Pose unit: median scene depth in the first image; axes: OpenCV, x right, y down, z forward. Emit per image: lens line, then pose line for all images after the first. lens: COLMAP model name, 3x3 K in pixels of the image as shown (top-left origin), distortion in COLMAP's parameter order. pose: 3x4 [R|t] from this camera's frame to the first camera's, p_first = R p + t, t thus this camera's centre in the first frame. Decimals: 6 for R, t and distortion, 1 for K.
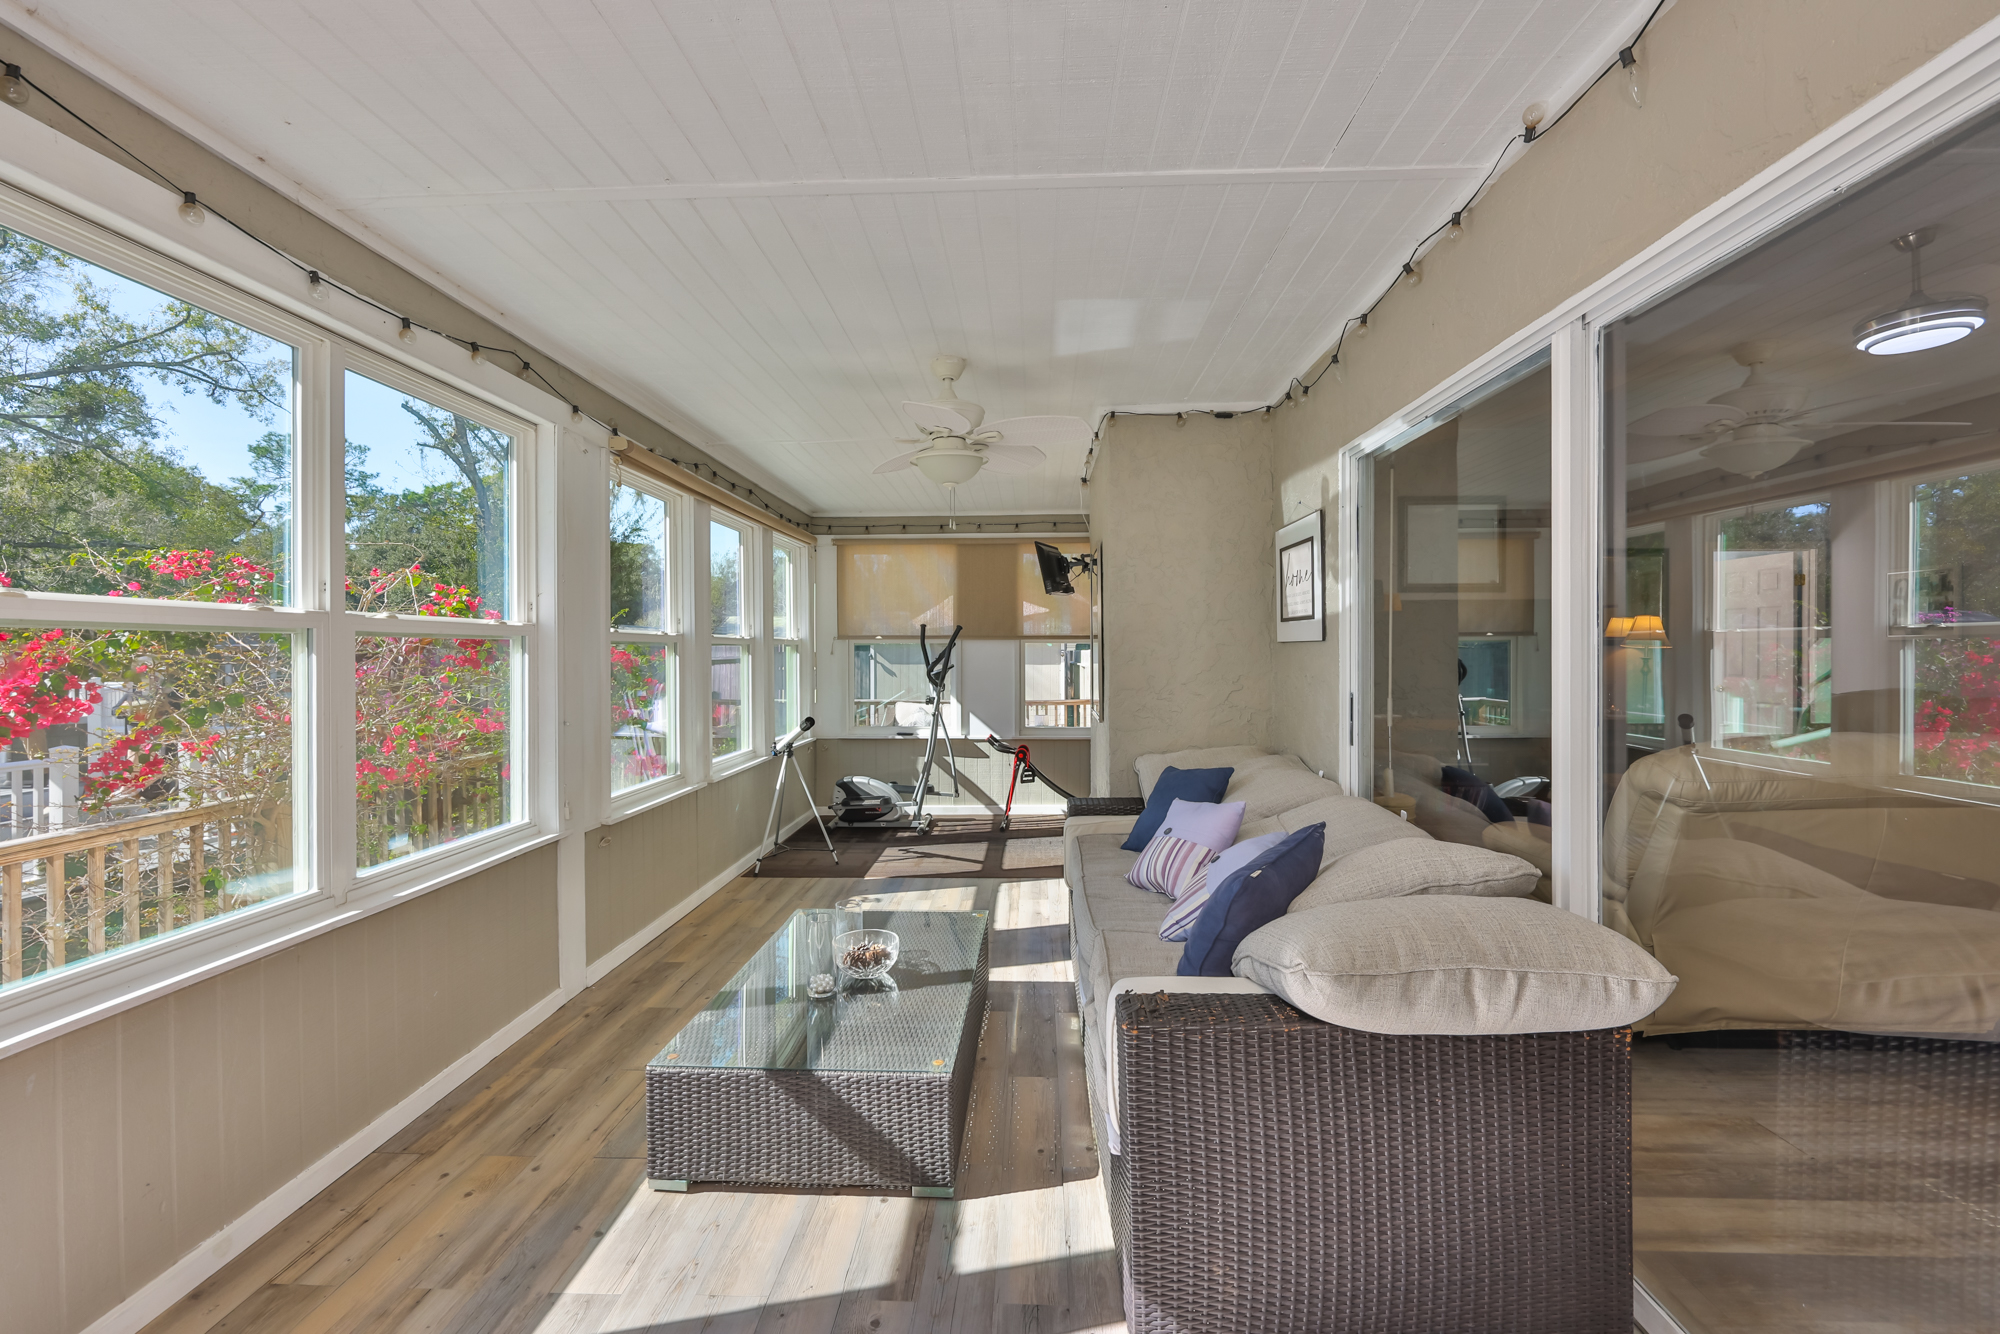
lens RADIAL K [[848.0, 0, 995.5], [0, 848.0, 664.5], [0, 0, 1]] dist [-0.003161, 0.000189]
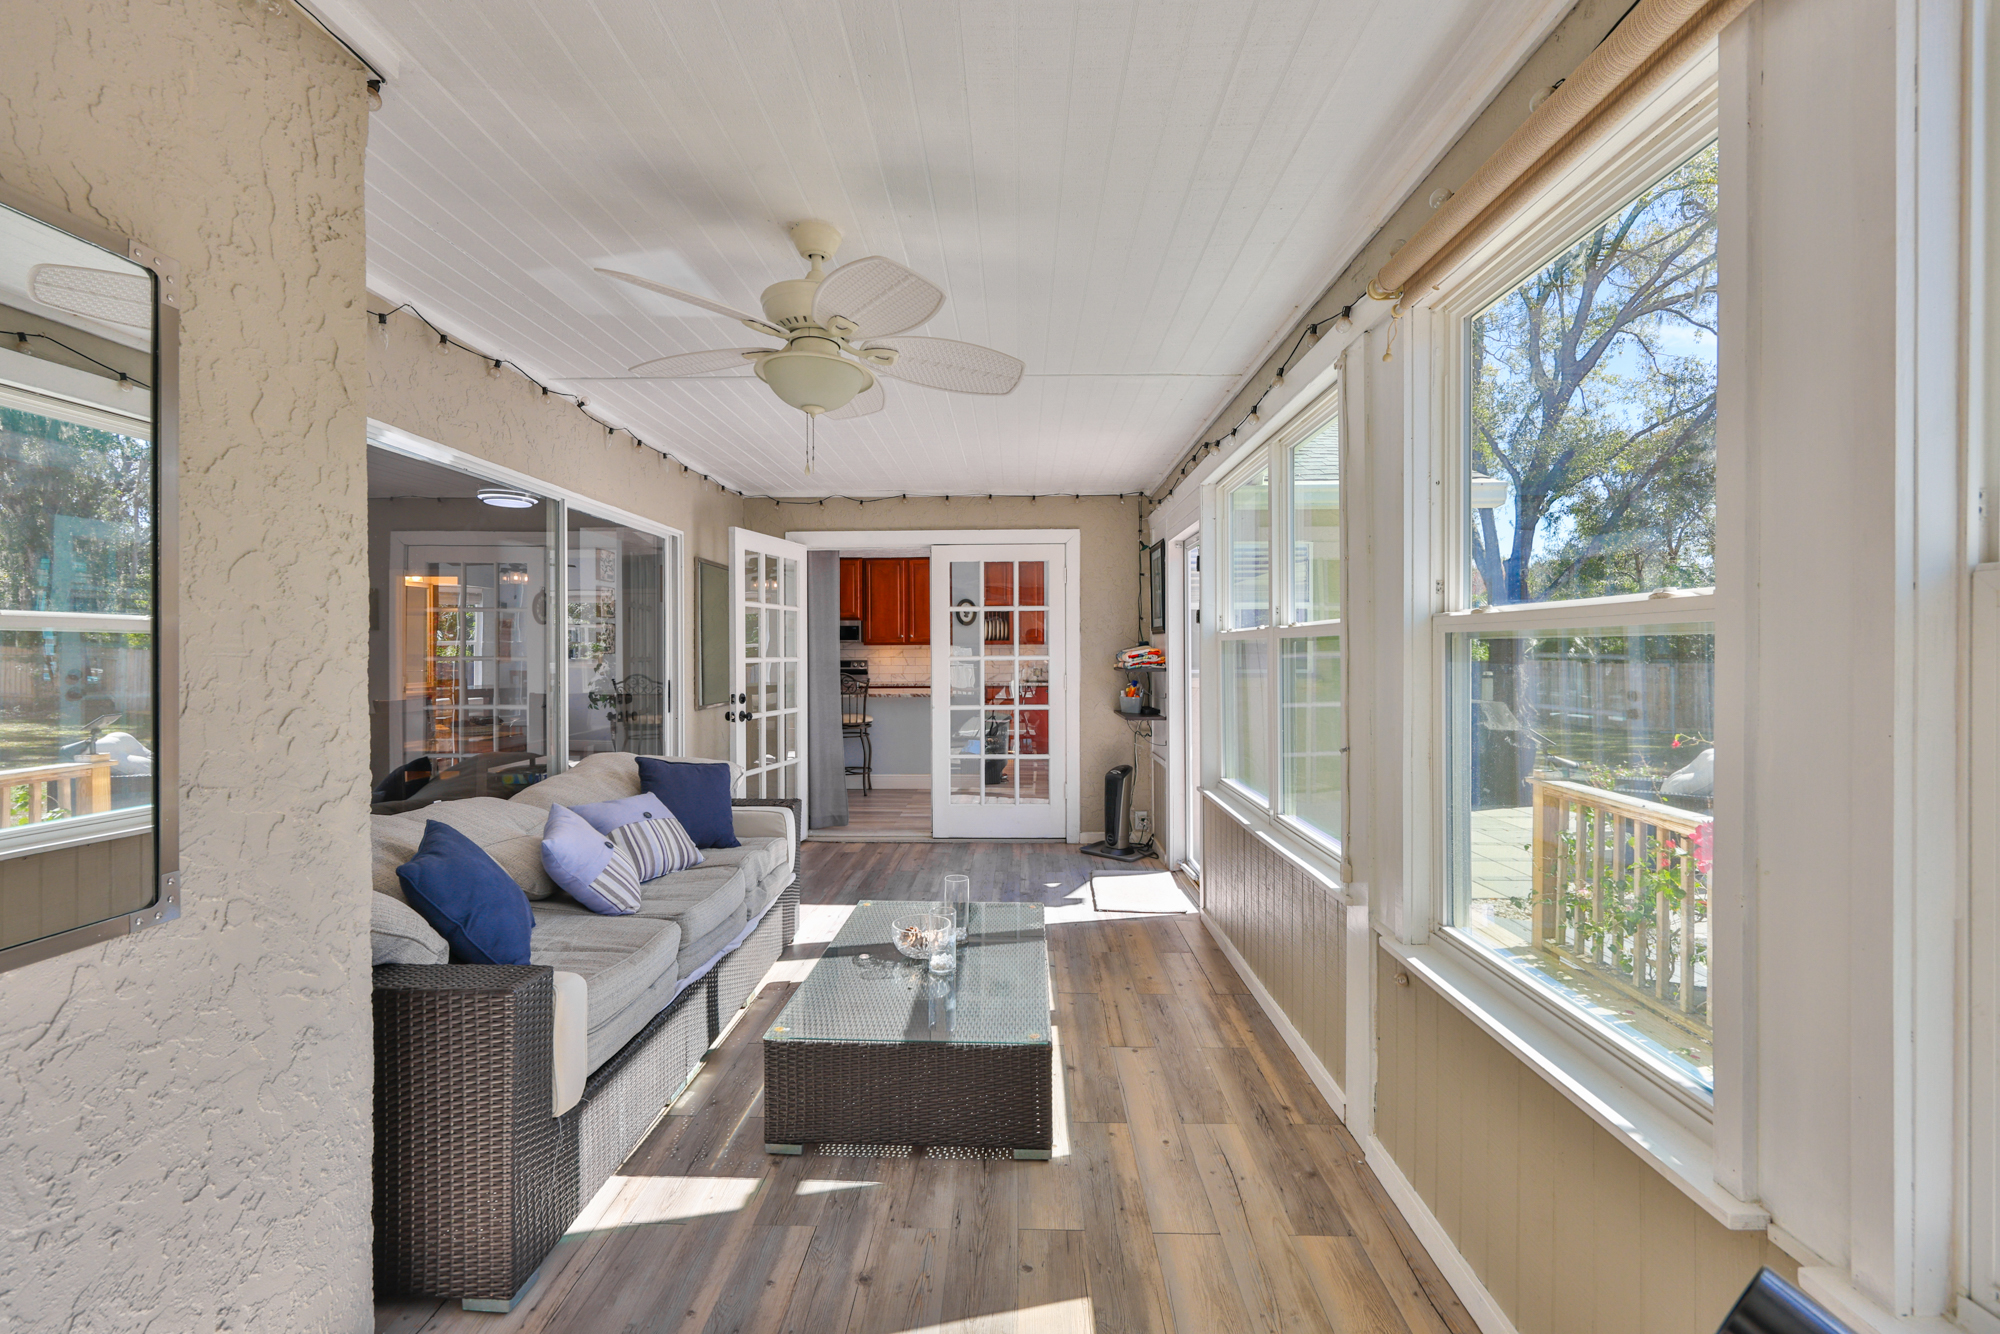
lens RADIAL K [[848.0, 0, 995.5], [0, 848.0, 664.5], [0, 0, 1]] dist [-0.003161, 0.000189]
pose [[-0.999785, 0.004158, -0.020294, -0.247362], [0.003473, 0.999427, 0.033679, -0.041925], [0.020423, 0.033601, -0.999227, 2.273912]]
